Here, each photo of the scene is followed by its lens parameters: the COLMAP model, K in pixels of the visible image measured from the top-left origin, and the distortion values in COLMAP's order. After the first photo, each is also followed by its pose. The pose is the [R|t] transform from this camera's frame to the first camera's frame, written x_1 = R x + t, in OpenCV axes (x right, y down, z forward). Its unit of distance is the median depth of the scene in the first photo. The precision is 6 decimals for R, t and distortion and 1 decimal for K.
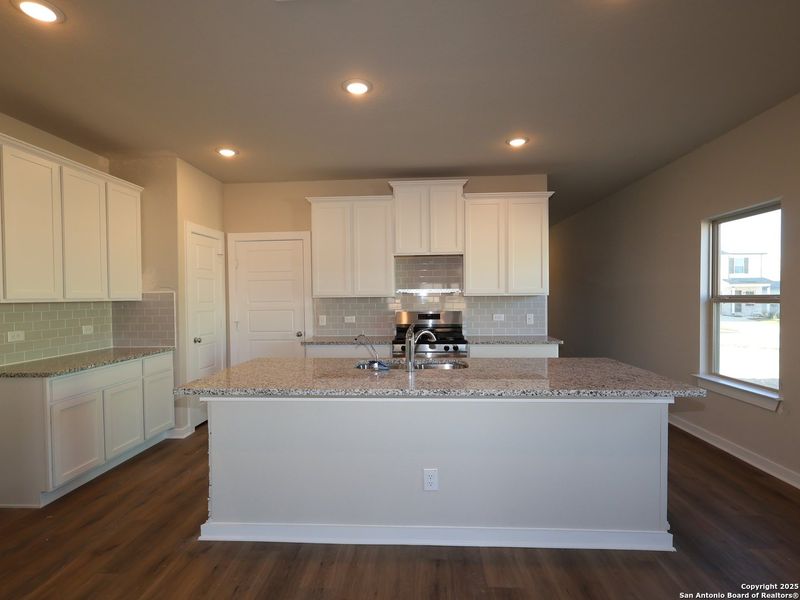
lens RADIAL K [[417.9, 0, 400.0], [0, 417.9, 300.0], [0, 0, 1]] dist [0.000103, -0.000475]
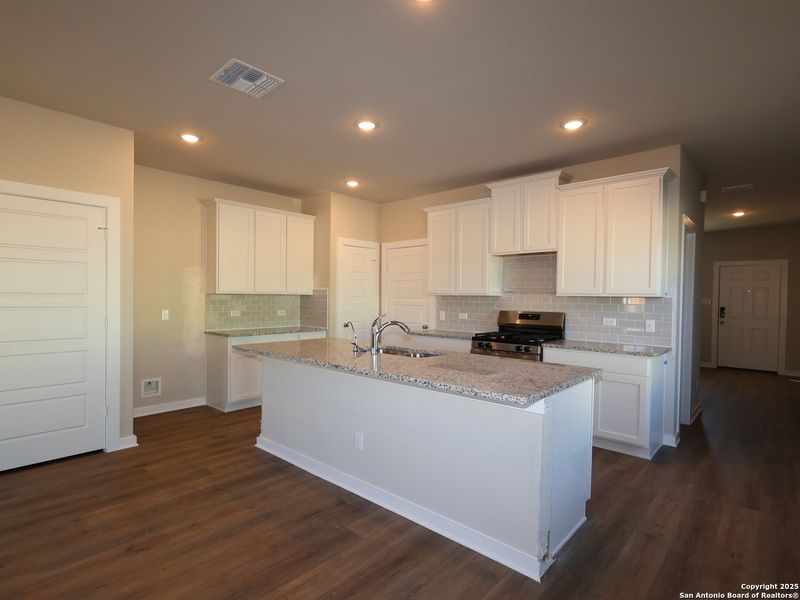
lens RADIAL K [[417.9, 0, 400.0], [0, 417.9, 300.0], [0, 0, 1]] dist [0.000103, -0.000475]
pose [[0.780016, 0.023555, -0.625316, 0.503889], [-0.025840, 0.999651, 0.005423, 0.003694], [0.625225, 0.011928, 0.780353, 0.062380]]
